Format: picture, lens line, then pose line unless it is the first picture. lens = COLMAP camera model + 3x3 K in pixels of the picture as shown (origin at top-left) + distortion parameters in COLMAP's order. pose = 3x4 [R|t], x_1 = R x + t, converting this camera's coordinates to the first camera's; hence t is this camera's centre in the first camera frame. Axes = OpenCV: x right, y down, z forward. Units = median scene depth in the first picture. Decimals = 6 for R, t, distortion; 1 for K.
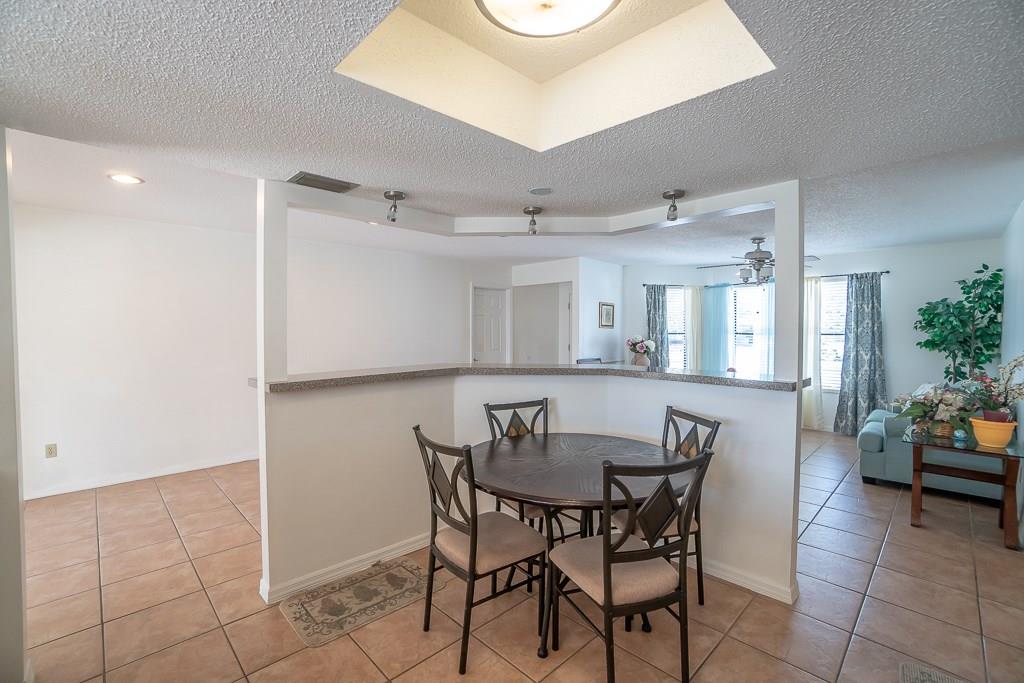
lens RADIAL K [[450.4, 0, 505.5], [0, 450.4, 338.1], [0, 0, 1]] dist [-0.064389, 0.023919]
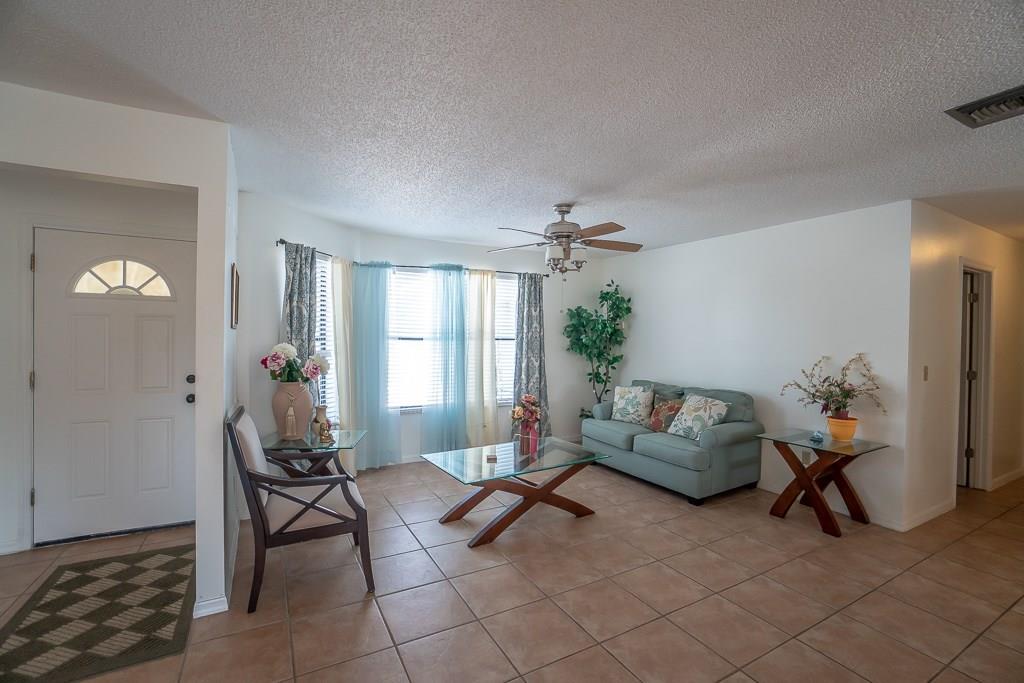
lens RADIAL K [[450.4, 0, 505.5], [0, 450.4, 338.1], [0, 0, 1]] dist [-0.064389, 0.023919]
pose [[0.263822, -0.010944, 0.964509, -0.121028], [0.005052, 0.999938, 0.009964, -0.021230], [-0.964558, 0.002244, 0.263861, 0.799410]]
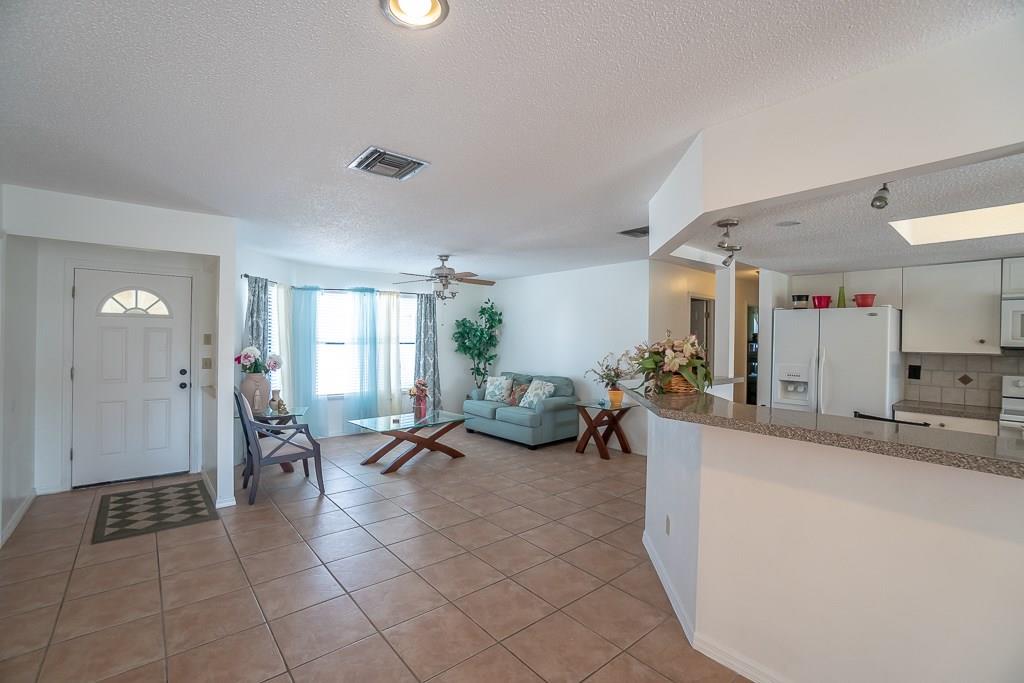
lens RADIAL K [[450.4, 0, 505.5], [0, 450.4, 338.1], [0, 0, 1]] dist [-0.064389, 0.023919]
pose [[0.069083, -0.003308, 0.997605, -0.445265], [0.008384, 0.999961, 0.002736, -0.024990], [-0.997576, 0.008175, 0.069108, 0.688191]]
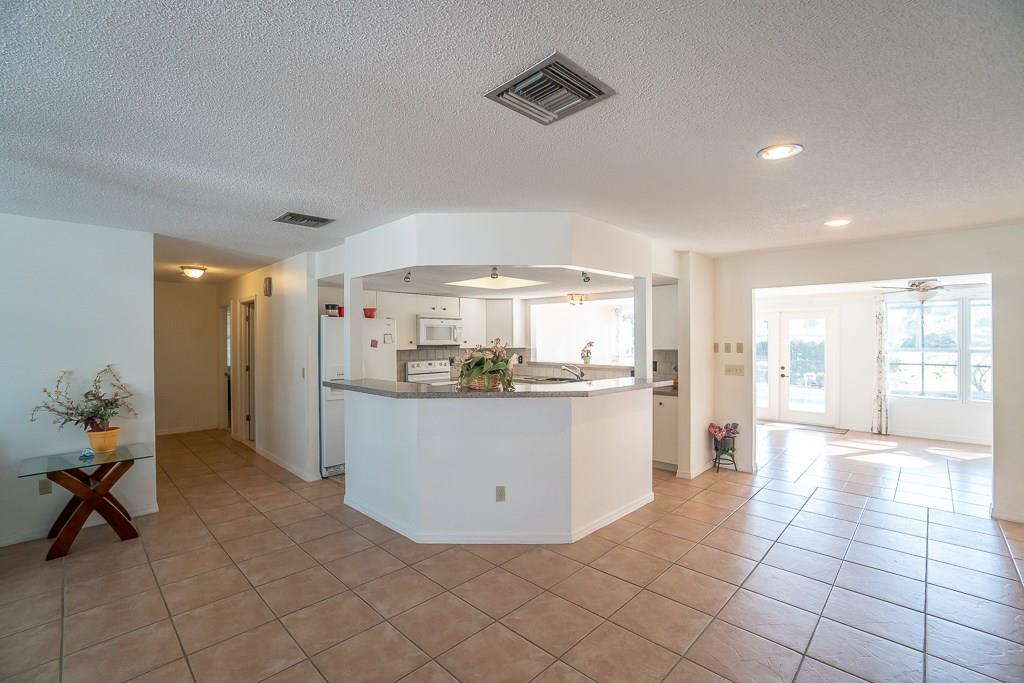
lens RADIAL K [[450.4, 0, 505.5], [0, 450.4, 338.1], [0, 0, 1]] dist [-0.064389, 0.023919]
pose [[-0.999632, 0.001608, -0.027073, 0.032612], [0.001118, 0.999836, 0.018077, -0.041648], [0.027097, 0.018040, -0.999470, 1.133020]]
